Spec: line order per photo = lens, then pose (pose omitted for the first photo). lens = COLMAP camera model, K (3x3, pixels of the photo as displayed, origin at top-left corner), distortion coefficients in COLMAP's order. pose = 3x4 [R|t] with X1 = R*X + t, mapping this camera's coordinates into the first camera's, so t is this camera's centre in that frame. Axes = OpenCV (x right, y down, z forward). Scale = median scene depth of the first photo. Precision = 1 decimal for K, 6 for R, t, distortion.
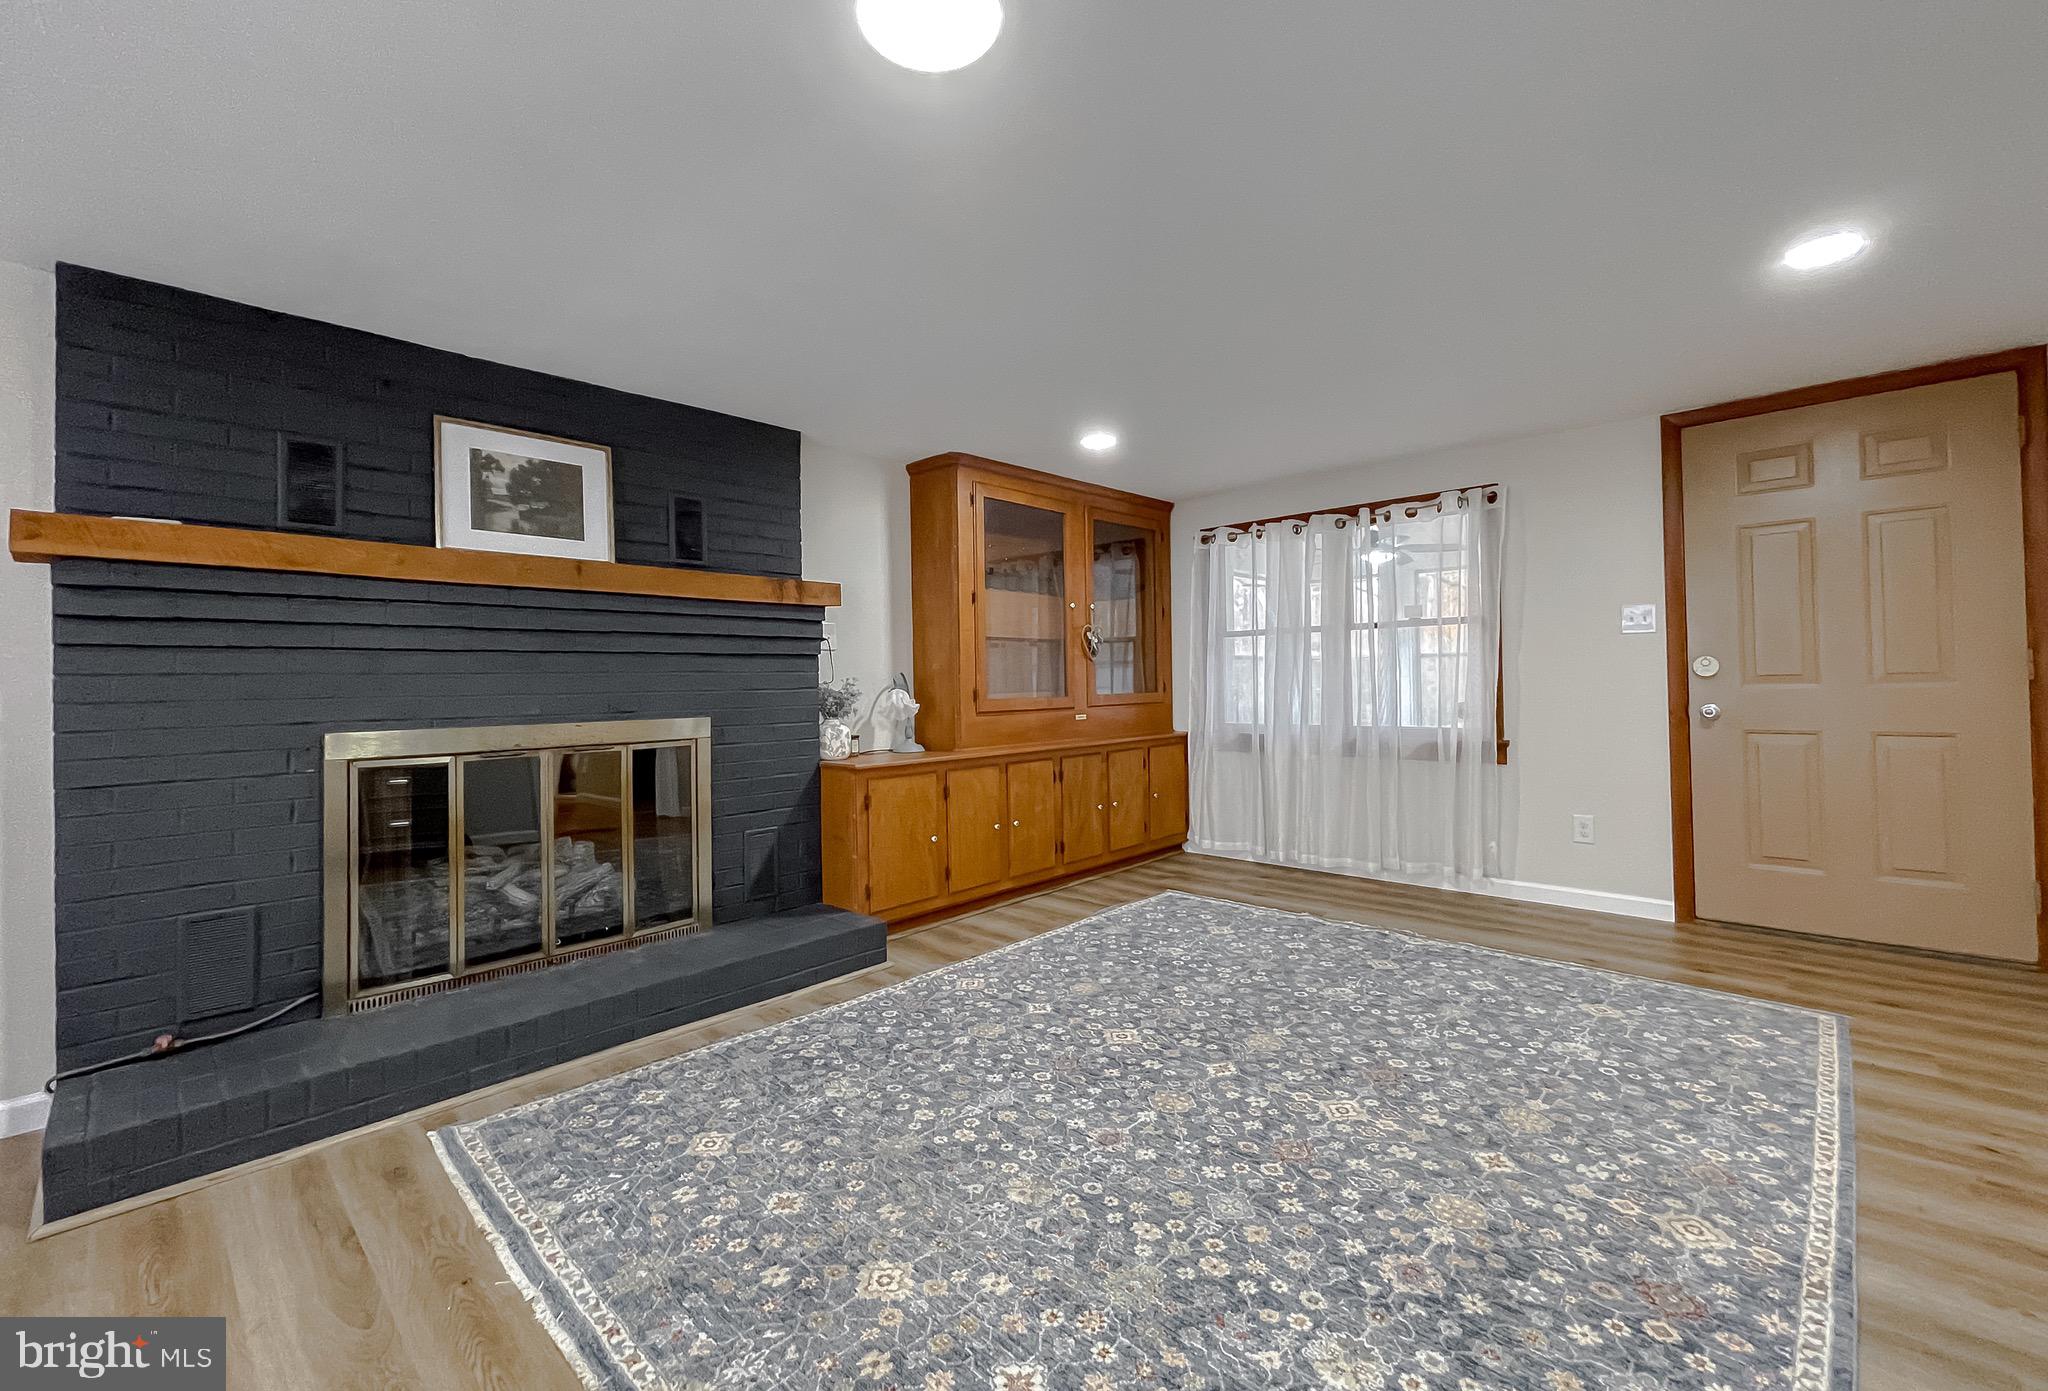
lens RADIAL K [[847.4, 0, 1014.7], [0, 847.4, 676.6], [0, 0, 1]] dist [-0.004081, 0.000130]
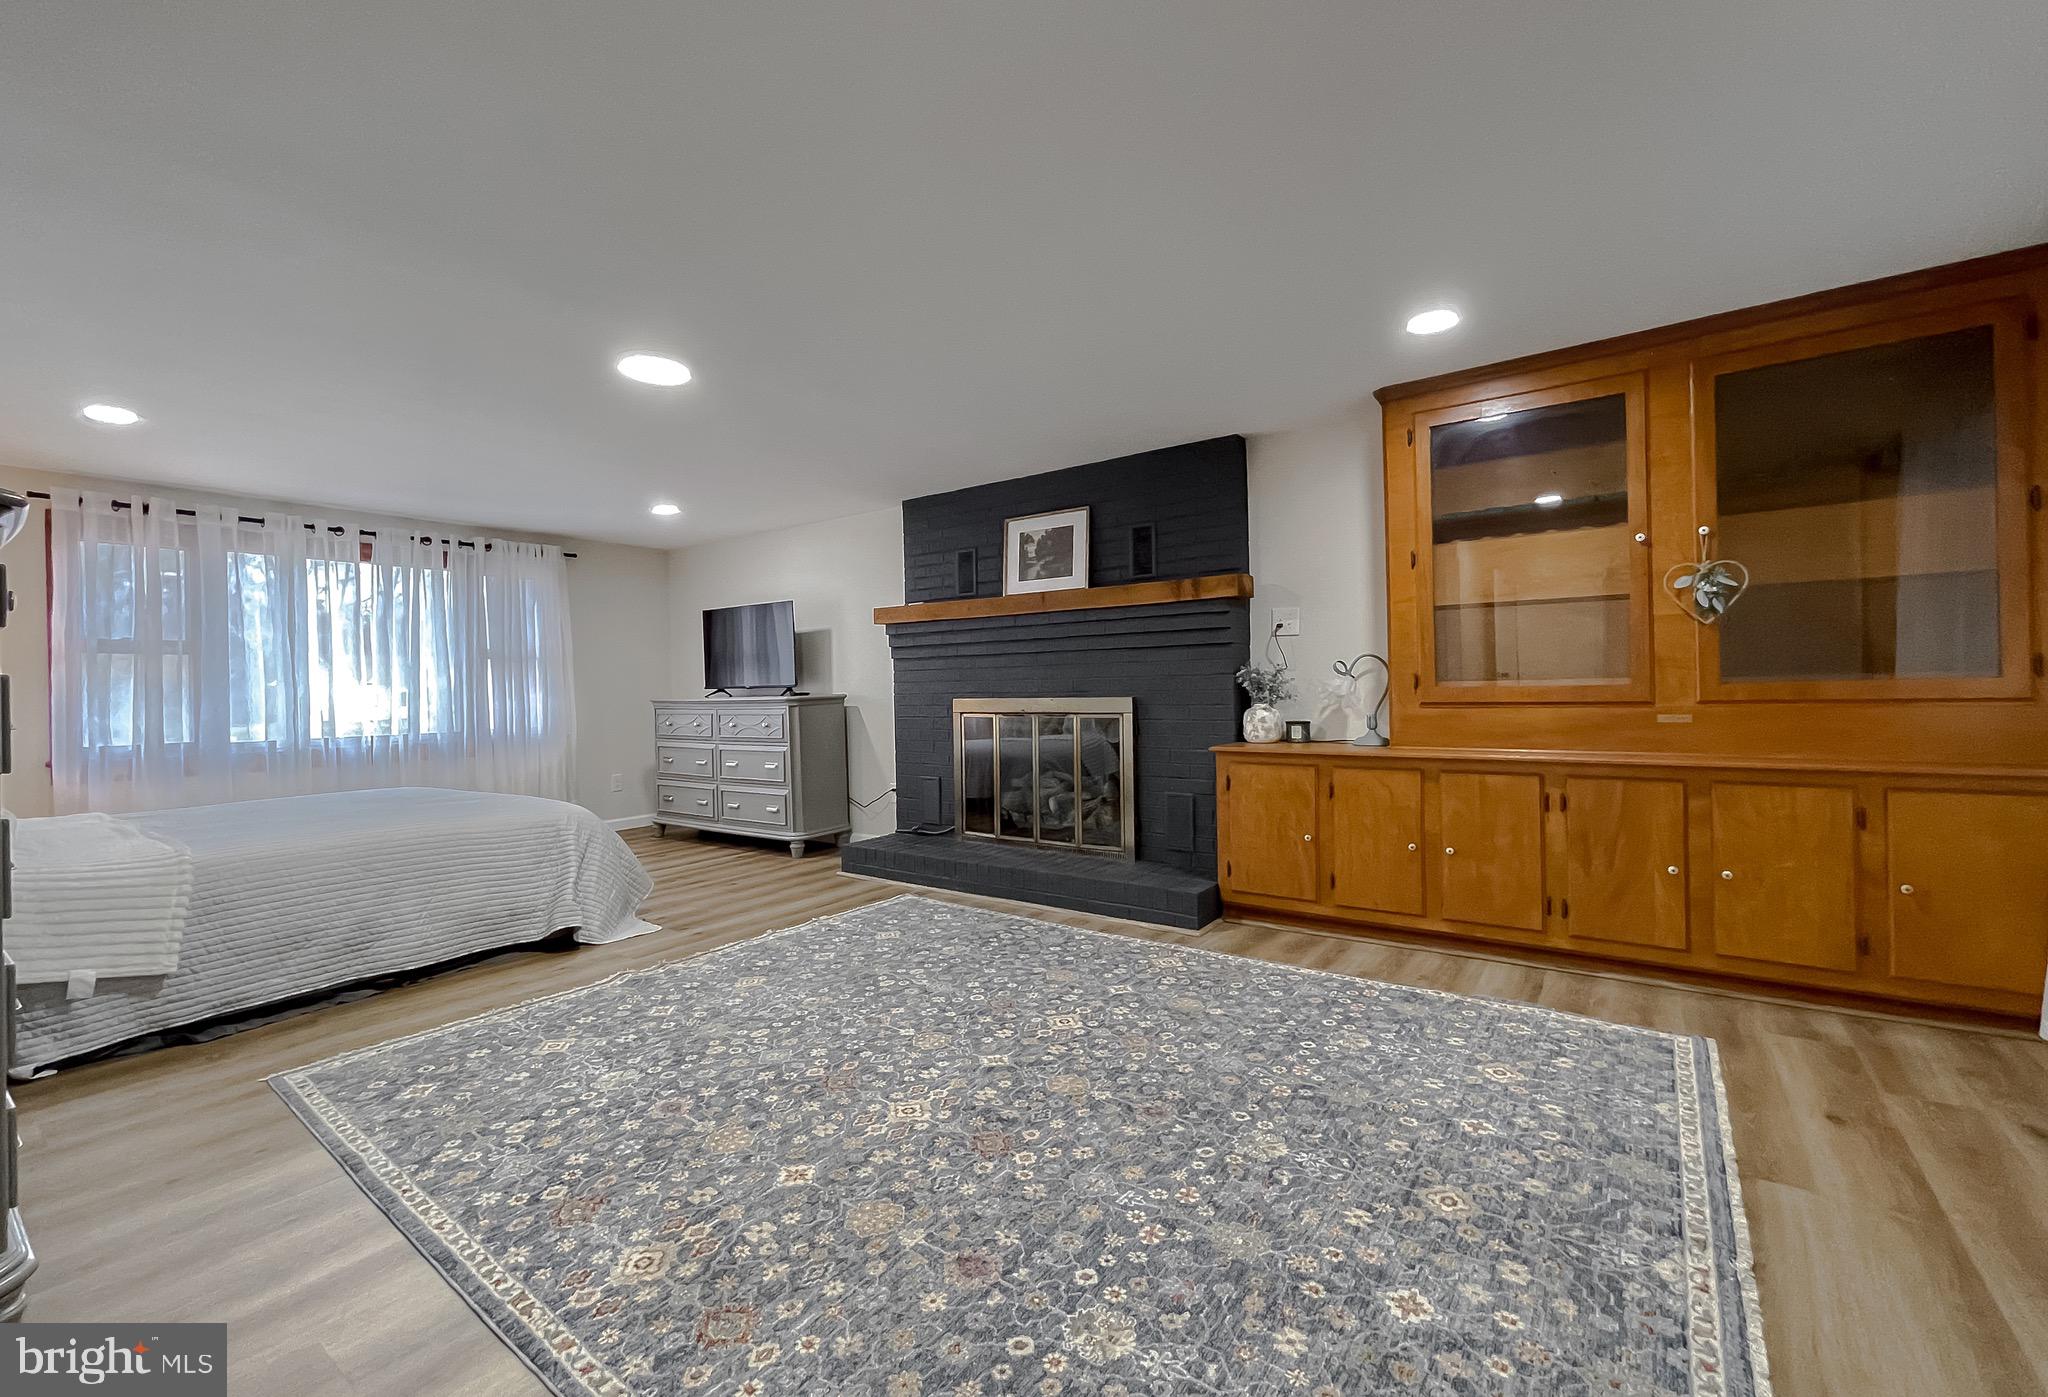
lens RADIAL K [[847.4, 0, 1014.7], [0, 847.4, 679.6], [0, 0, 1]] dist [-0.004081, 0.000130]
pose [[0.132651, 0.010452, -0.991108, 1.180421], [0.023868, 0.999621, 0.013737, -0.000654], [0.990875, -0.025478, 0.132352, 0.860088]]
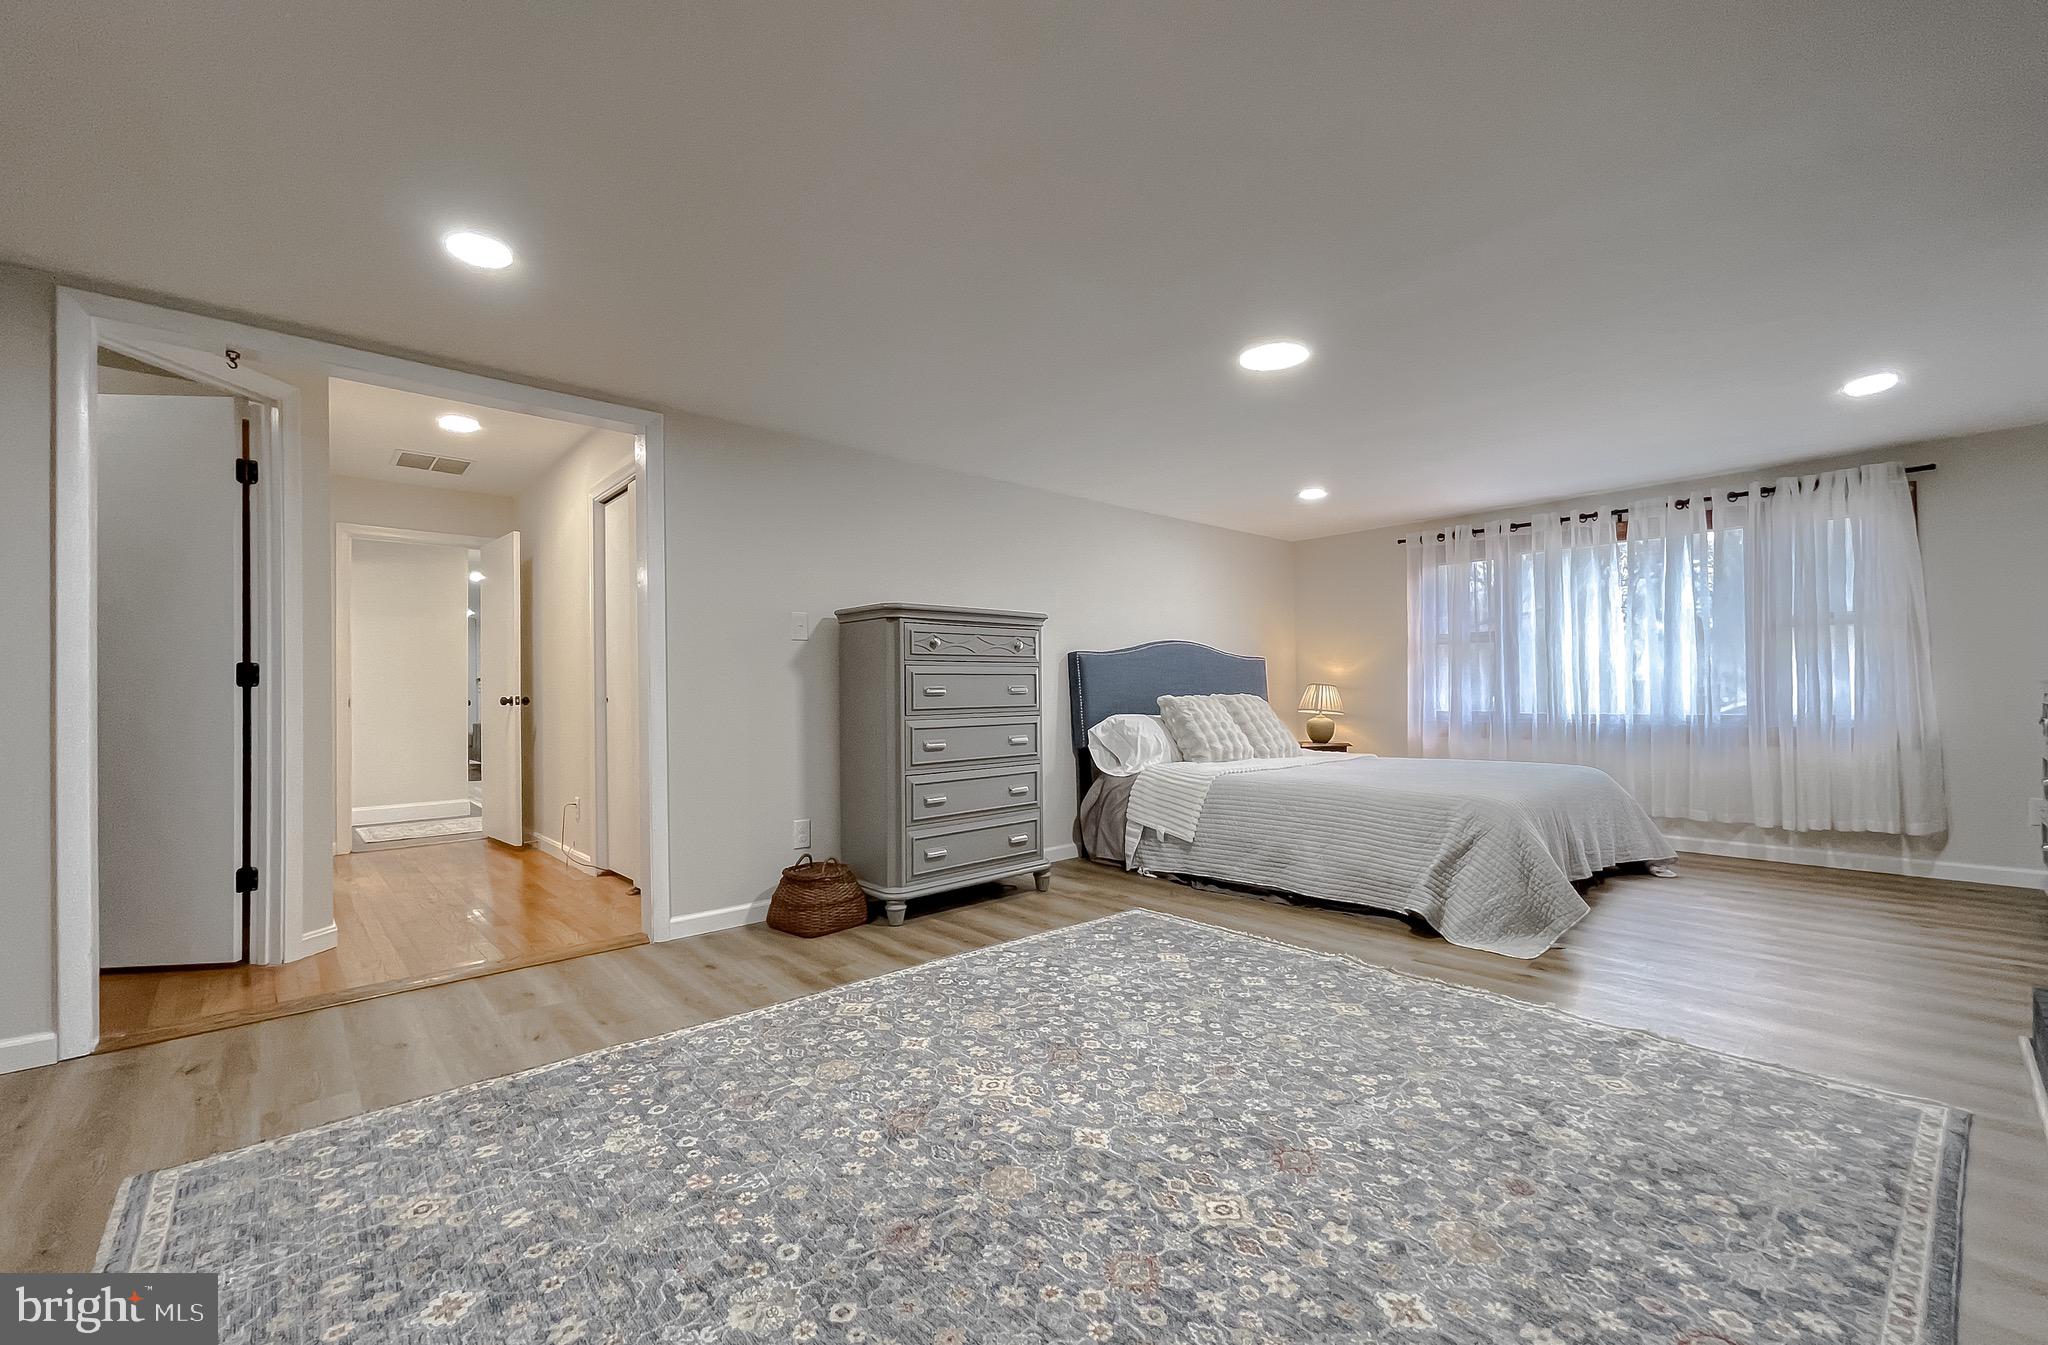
lens RADIAL K [[843.8, 0, 1024.0], [0, 843.8, 672.5], [0, 0, 1]] dist [-0.015942, 0.008190]
pose [[-0.997521, 0.033633, 0.061819, 0.233215], [0.031677, 0.998974, -0.032356, 0.047512], [-0.062843, -0.030318, -0.997563, 1.723028]]
